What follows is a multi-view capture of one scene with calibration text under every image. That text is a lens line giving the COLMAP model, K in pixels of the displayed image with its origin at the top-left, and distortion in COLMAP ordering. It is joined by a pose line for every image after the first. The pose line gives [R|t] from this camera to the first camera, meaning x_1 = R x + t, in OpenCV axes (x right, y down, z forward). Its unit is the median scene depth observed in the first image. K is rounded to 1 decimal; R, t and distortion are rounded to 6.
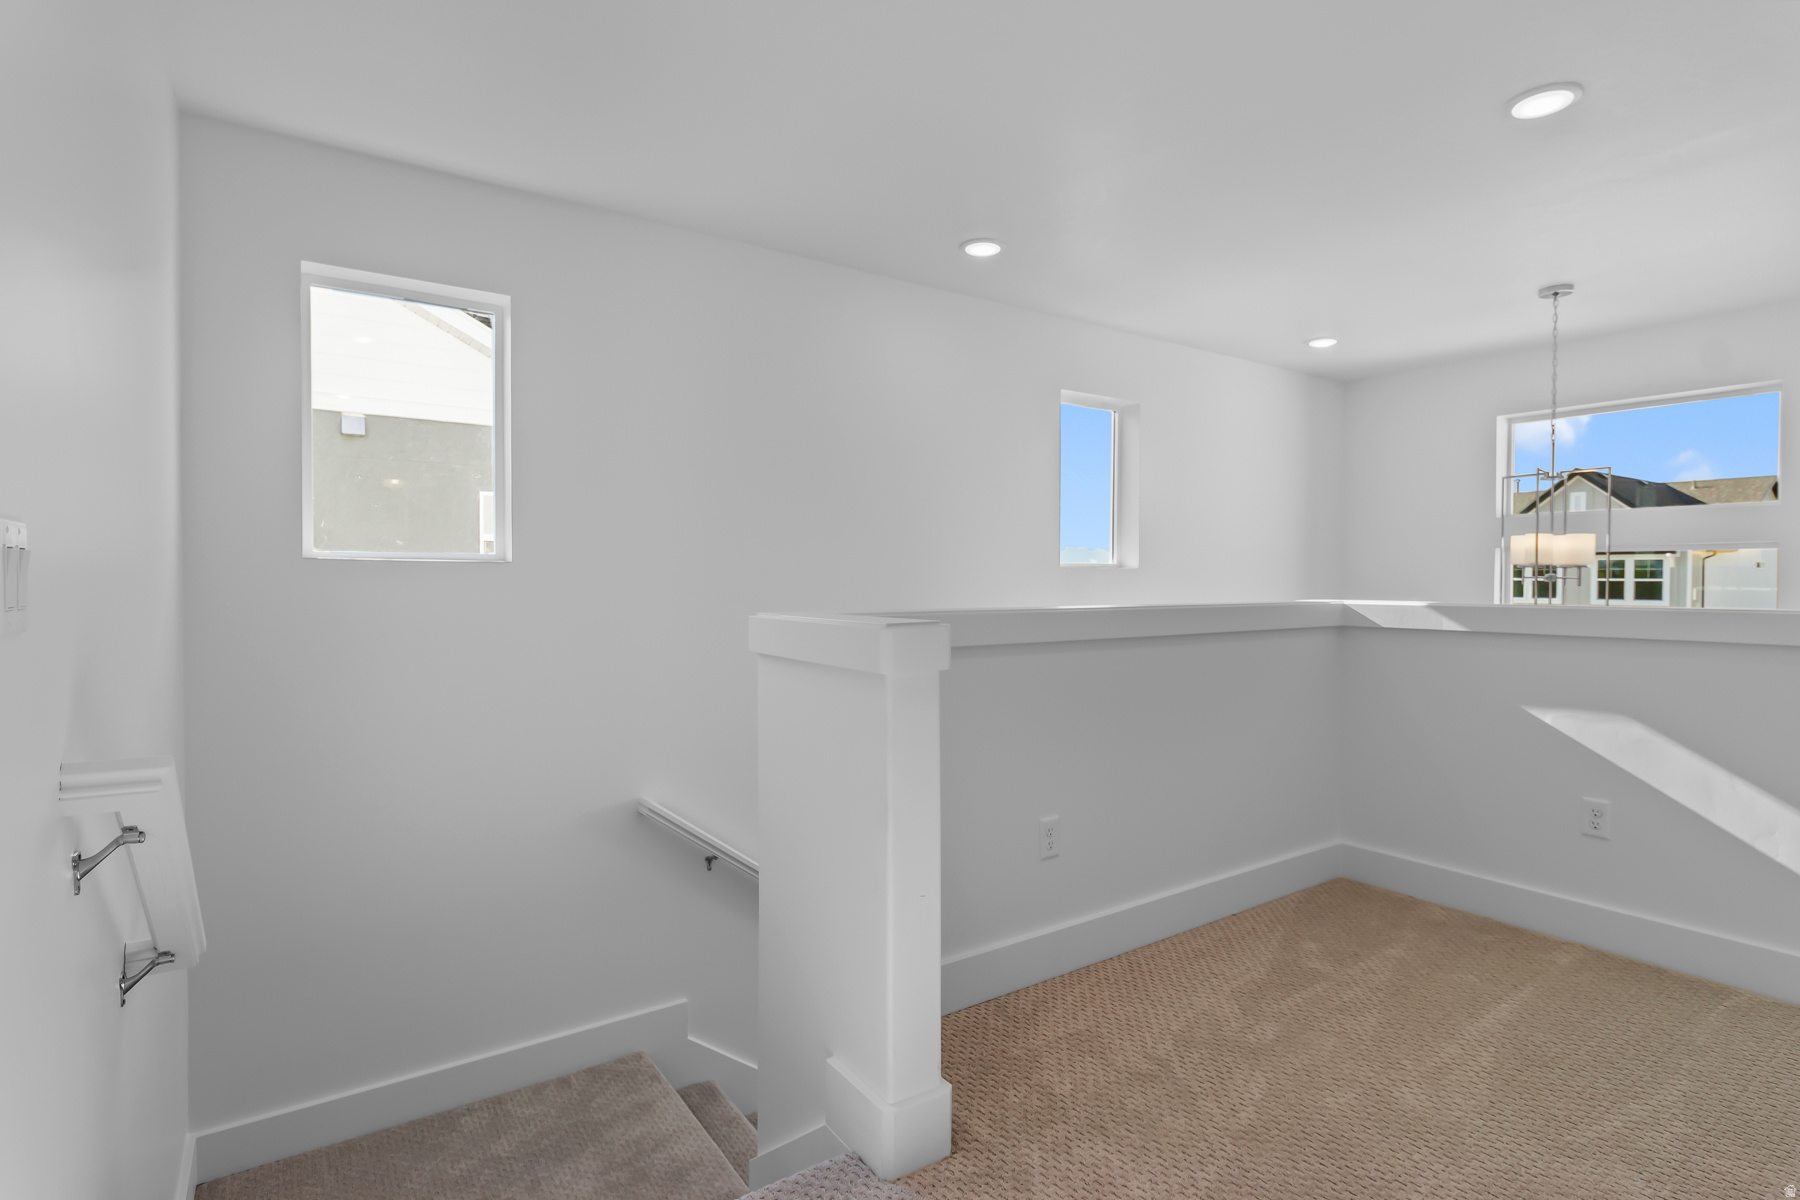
lens RADIAL K [[900.8, 0, 900.2], [0, 900.8, 590.5], [0, 0, 1]] dist [0.007451, 0.000377]
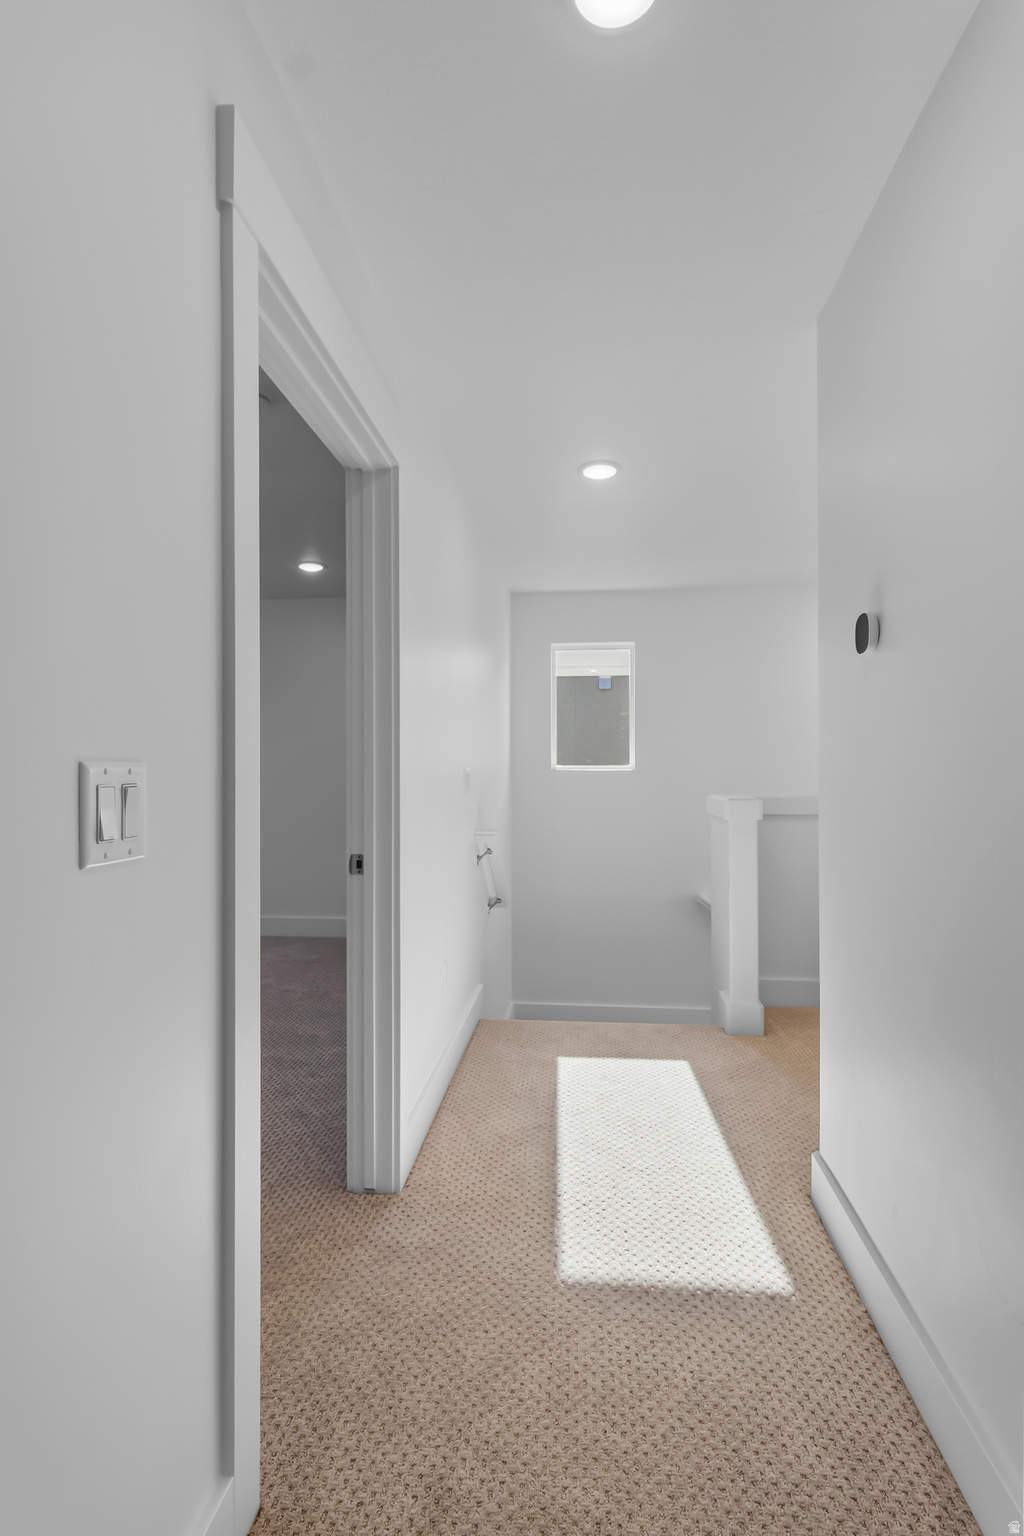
lens RADIAL K [[768.7, 0, 512.0], [0, 768.7, 770.7], [0, 0, 1]] dist [0.007451, 0.000377]
pose [[0.765148, -0.003034, -0.643848, 0.822659], [-0.009176, 0.999836, -0.015615, 0.001200], [0.643790, 0.017856, 0.764994, -0.888996]]
